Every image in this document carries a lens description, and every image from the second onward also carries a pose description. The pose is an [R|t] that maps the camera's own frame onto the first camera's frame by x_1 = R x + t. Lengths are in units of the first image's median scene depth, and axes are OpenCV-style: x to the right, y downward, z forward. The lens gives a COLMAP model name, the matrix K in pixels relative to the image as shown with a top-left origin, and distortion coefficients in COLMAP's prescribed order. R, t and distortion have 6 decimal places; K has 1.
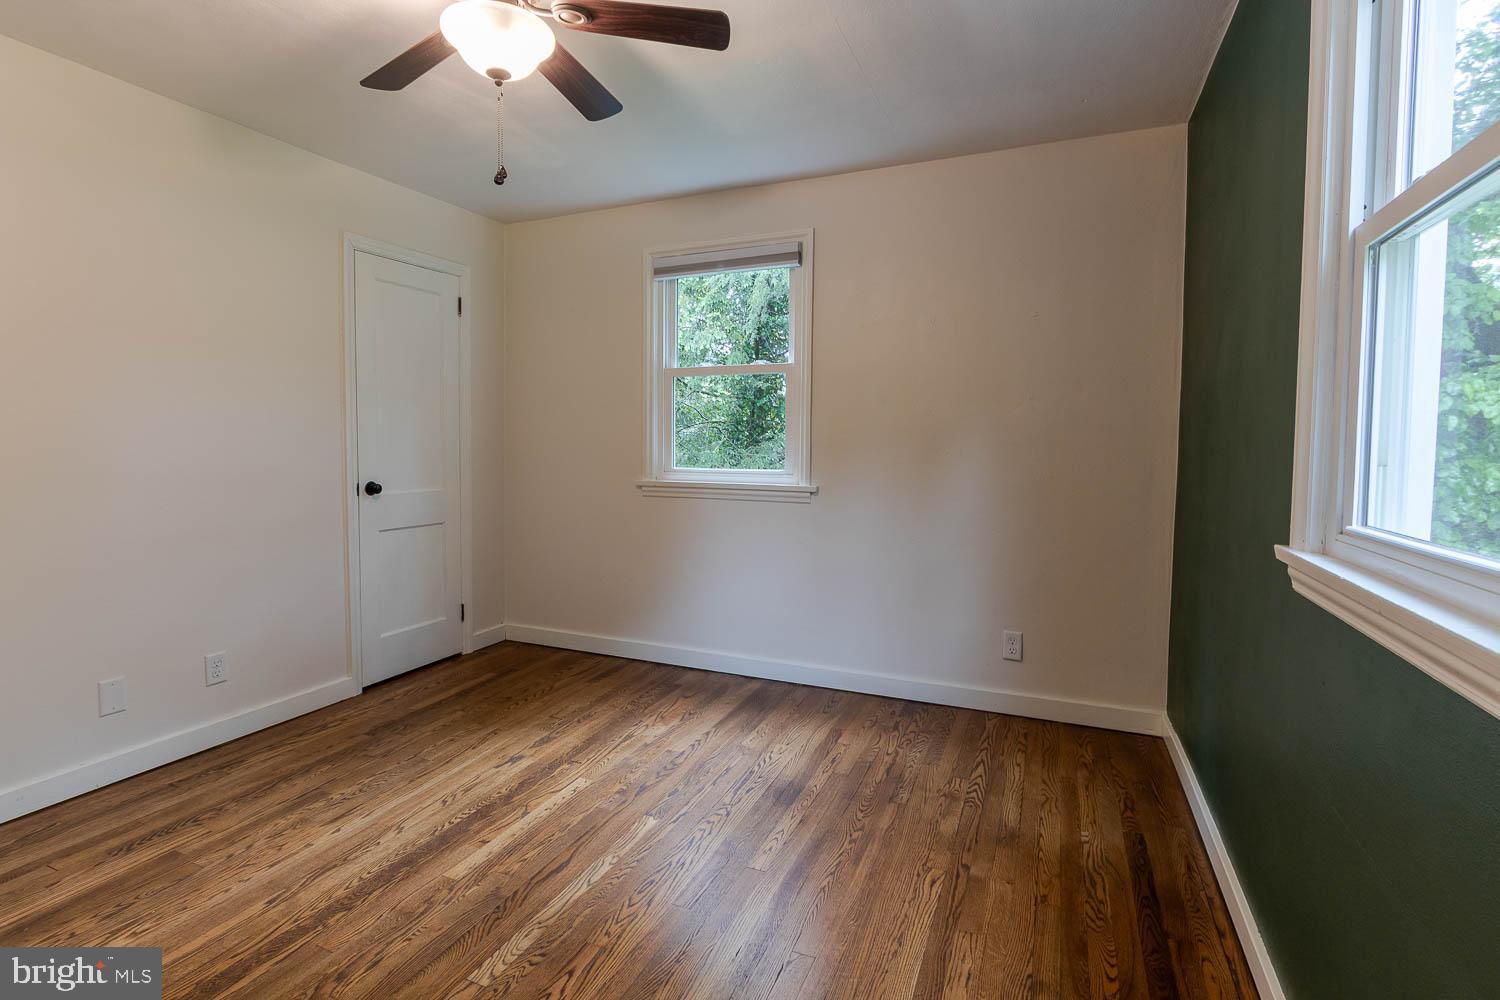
lens RADIAL K [[716.1, 0, 750.0], [0, 716.1, 500.0], [0, 0, 1]] dist [-0.018892, 0.000786]
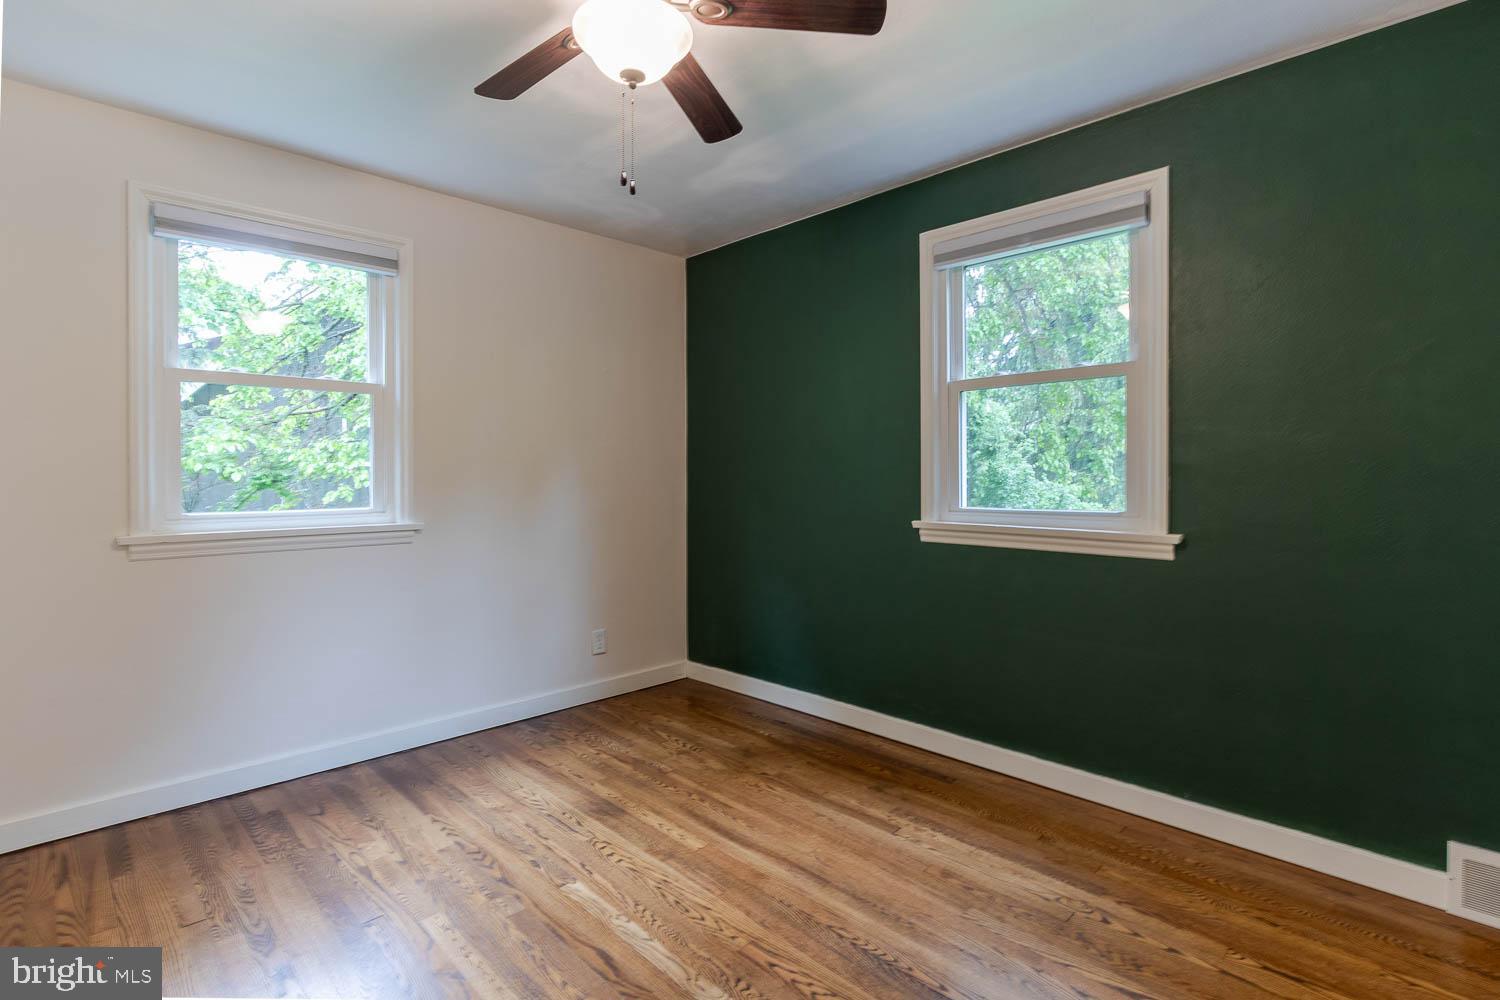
lens RADIAL K [[716.1, 0, 750.0], [0, 716.1, 500.0], [0, 0, 1]] dist [-0.018892, 0.000786]
pose [[0.362388, -0.040910, 0.931129, -0.737918], [0.078828, 0.996802, 0.013116, -0.033020], [-0.928688, 0.068646, 0.364453, 0.350013]]
